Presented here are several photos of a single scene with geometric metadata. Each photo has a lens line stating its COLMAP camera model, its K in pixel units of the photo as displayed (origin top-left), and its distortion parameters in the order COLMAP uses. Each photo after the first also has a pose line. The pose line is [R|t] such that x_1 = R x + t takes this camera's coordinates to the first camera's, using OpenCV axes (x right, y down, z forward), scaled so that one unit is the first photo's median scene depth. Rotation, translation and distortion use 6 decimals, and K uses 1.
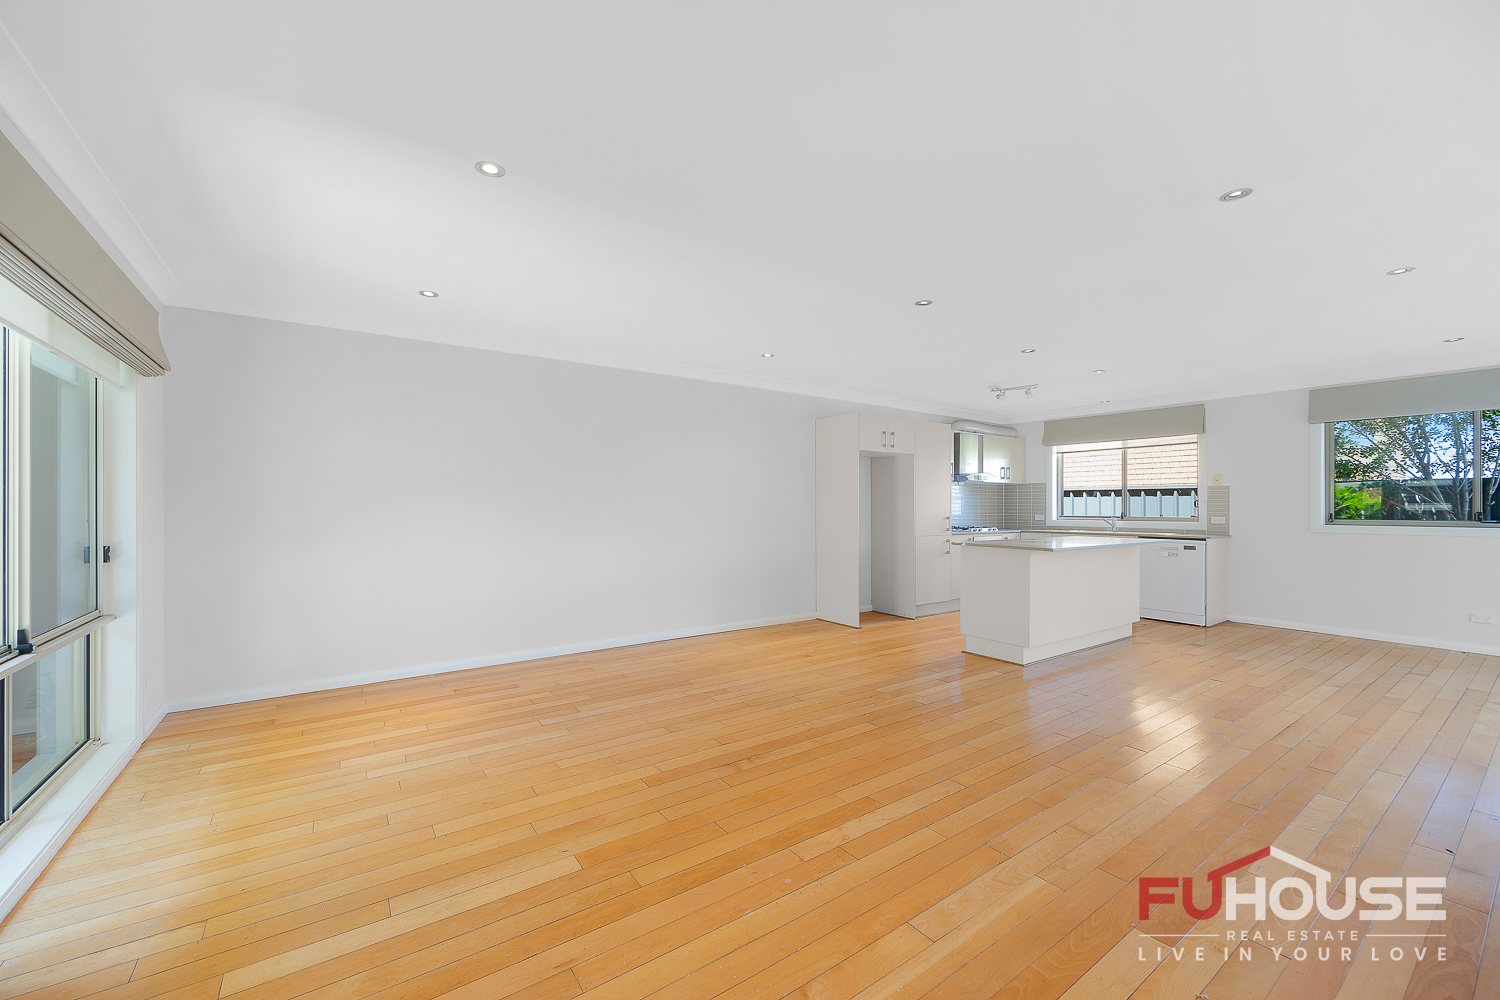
lens RADIAL K [[582.0, 0, 745.4], [0, 582.0, 512.1], [0, 0, 1]] dist [0.005656, -0.000670]
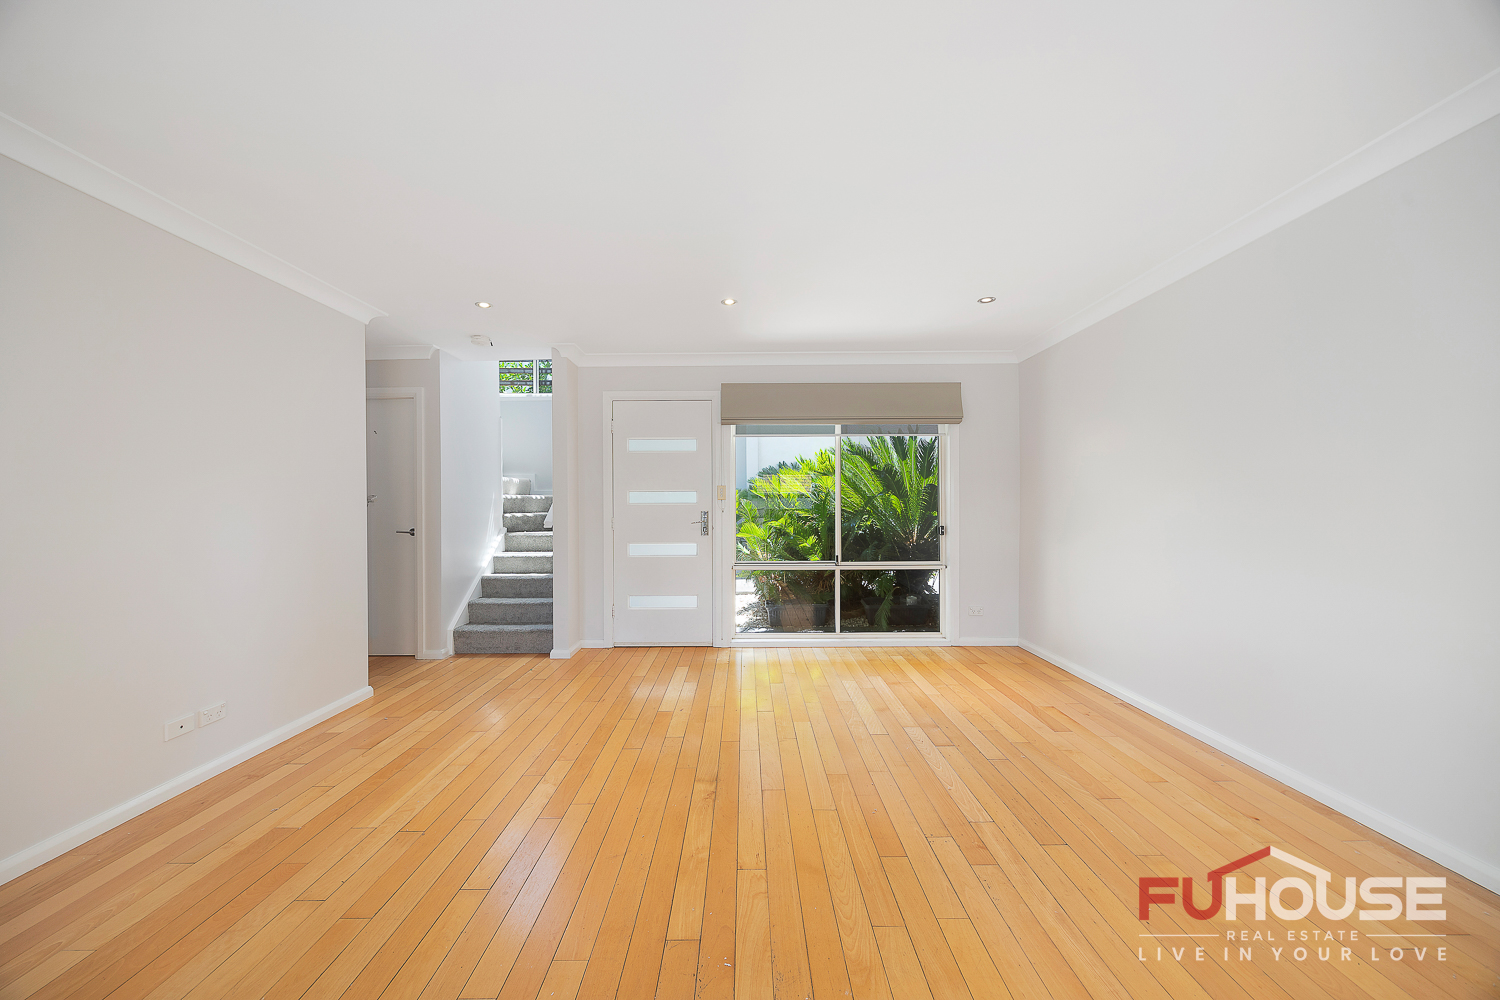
lens RADIAL K [[582.0, 0, 746.7], [0, 582.0, 499.6], [0, 0, 1]] dist [0.005656, -0.000670]
pose [[-0.574081, -0.001103, -0.818798, 0.575622], [-0.002530, 0.999997, 0.000426, -0.016164], [0.818795, 0.002316, -0.574081, 1.272055]]
